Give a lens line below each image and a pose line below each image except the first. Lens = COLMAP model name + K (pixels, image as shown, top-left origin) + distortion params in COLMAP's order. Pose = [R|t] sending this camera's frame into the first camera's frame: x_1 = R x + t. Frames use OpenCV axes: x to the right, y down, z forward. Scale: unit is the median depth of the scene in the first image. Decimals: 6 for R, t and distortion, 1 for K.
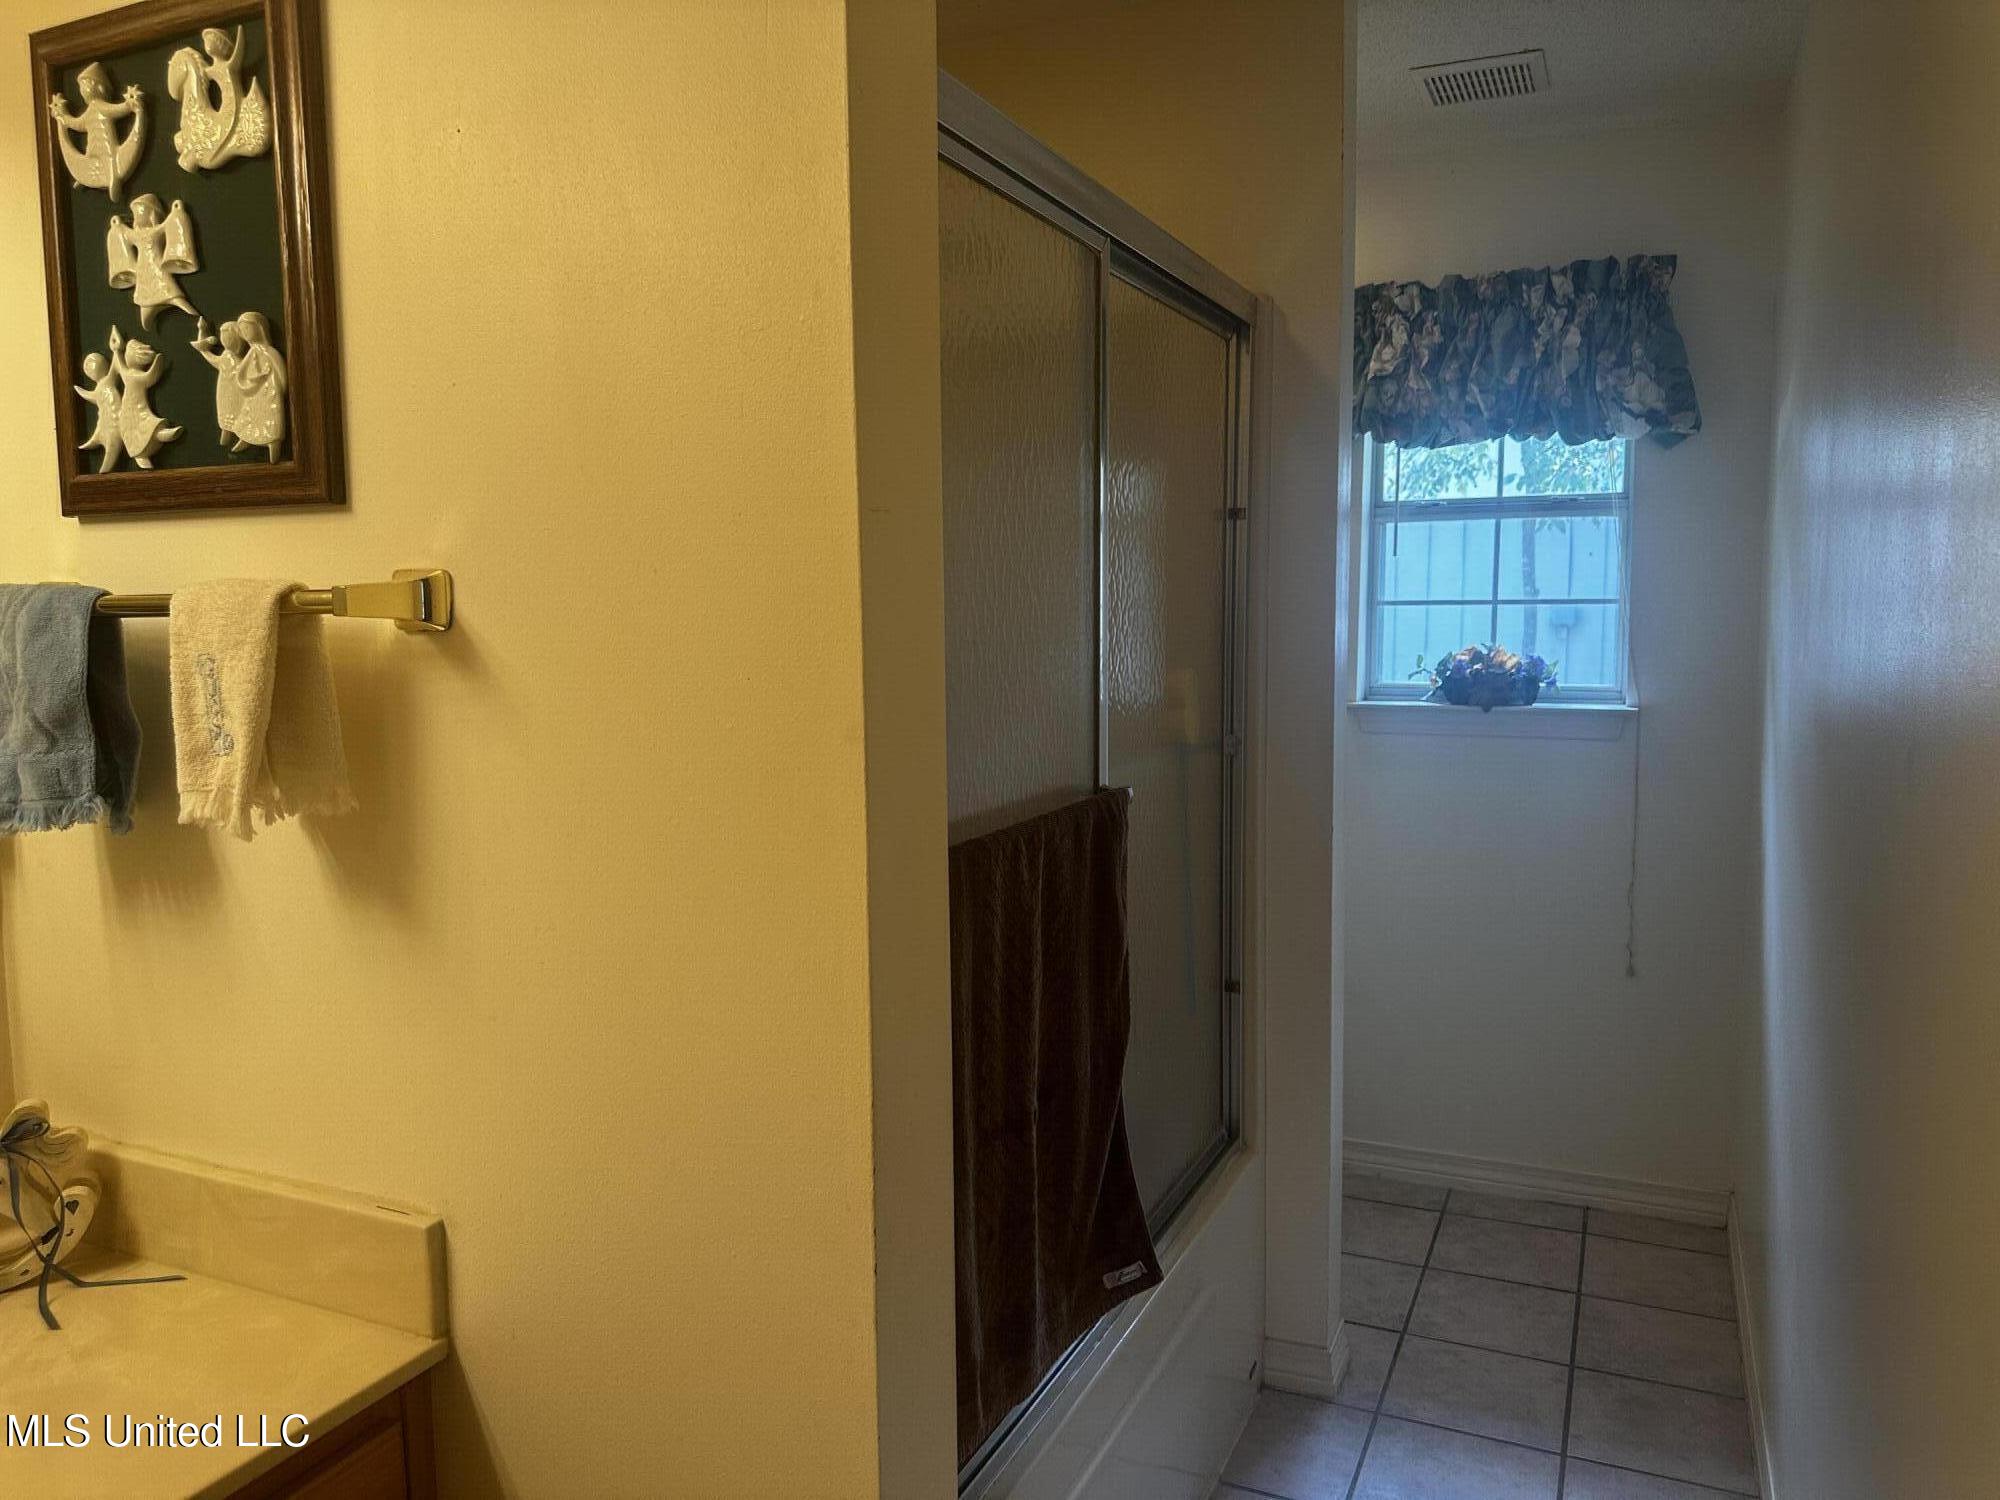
lens RADIAL K [[1409.9, 0, 1000.0], [0, 1409.9, 750.0], [0, 0, 1]] dist [0.095144, -0.128051]
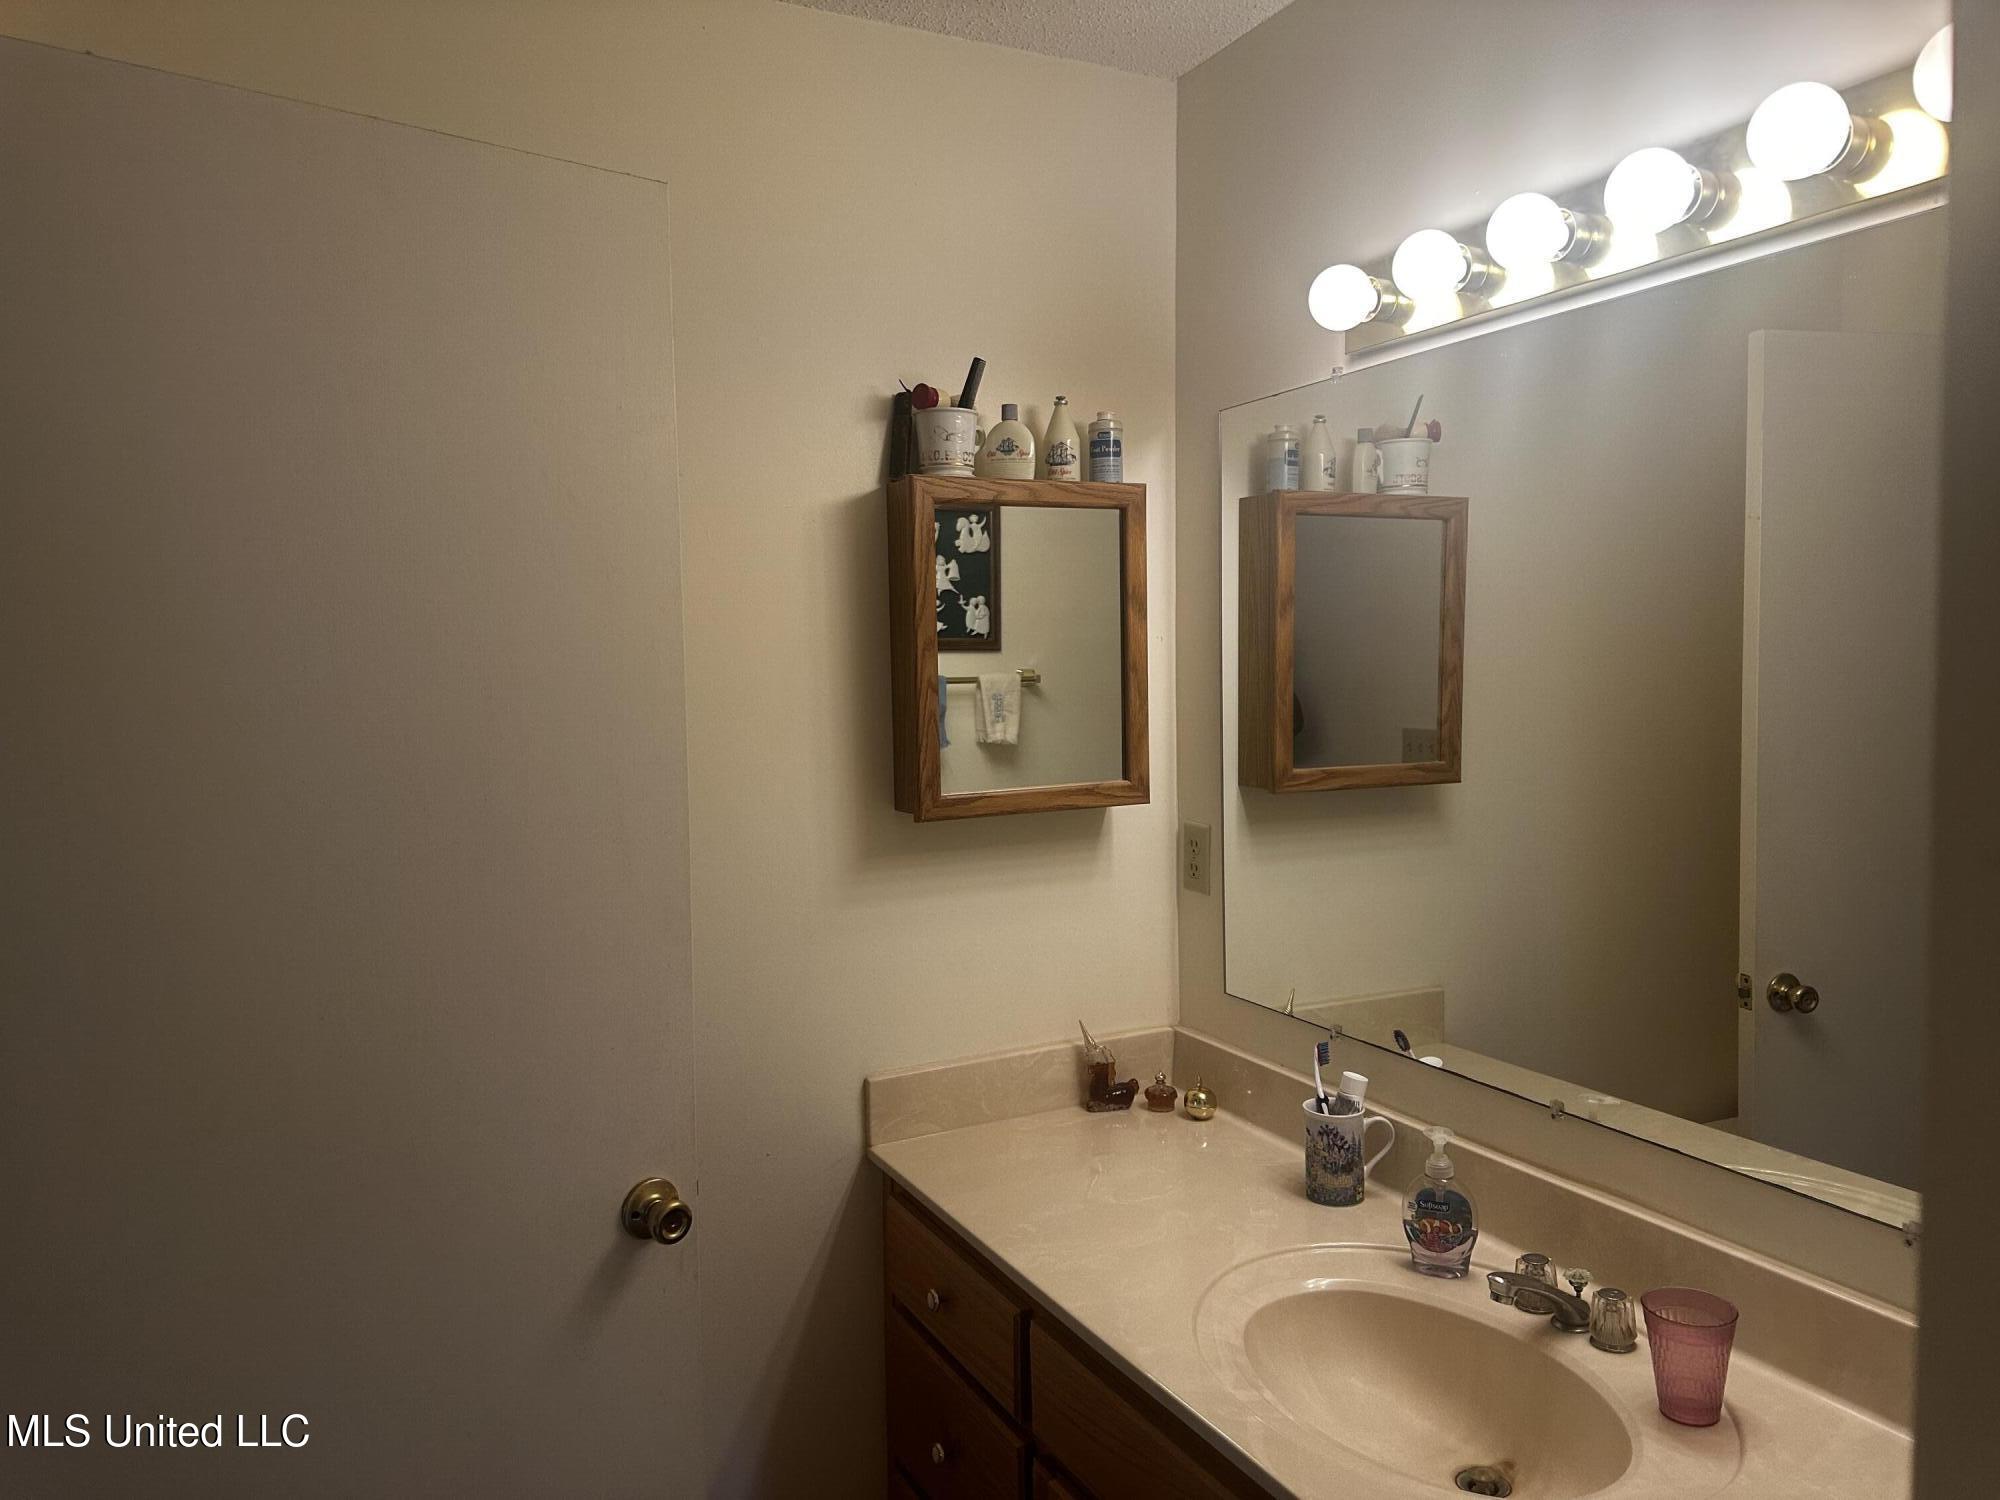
lens RADIAL K [[1409.9, 0, 1000.0], [0, 1409.9, 750.0], [0, 0, 1]] dist [0.095144, -0.128051]
pose [[0.614437, -0.041155, 0.787891, -3.175450], [0.085591, 0.996222, -0.014711, 0.120257], [-0.784309, 0.076475, 0.615638, -1.102353]]
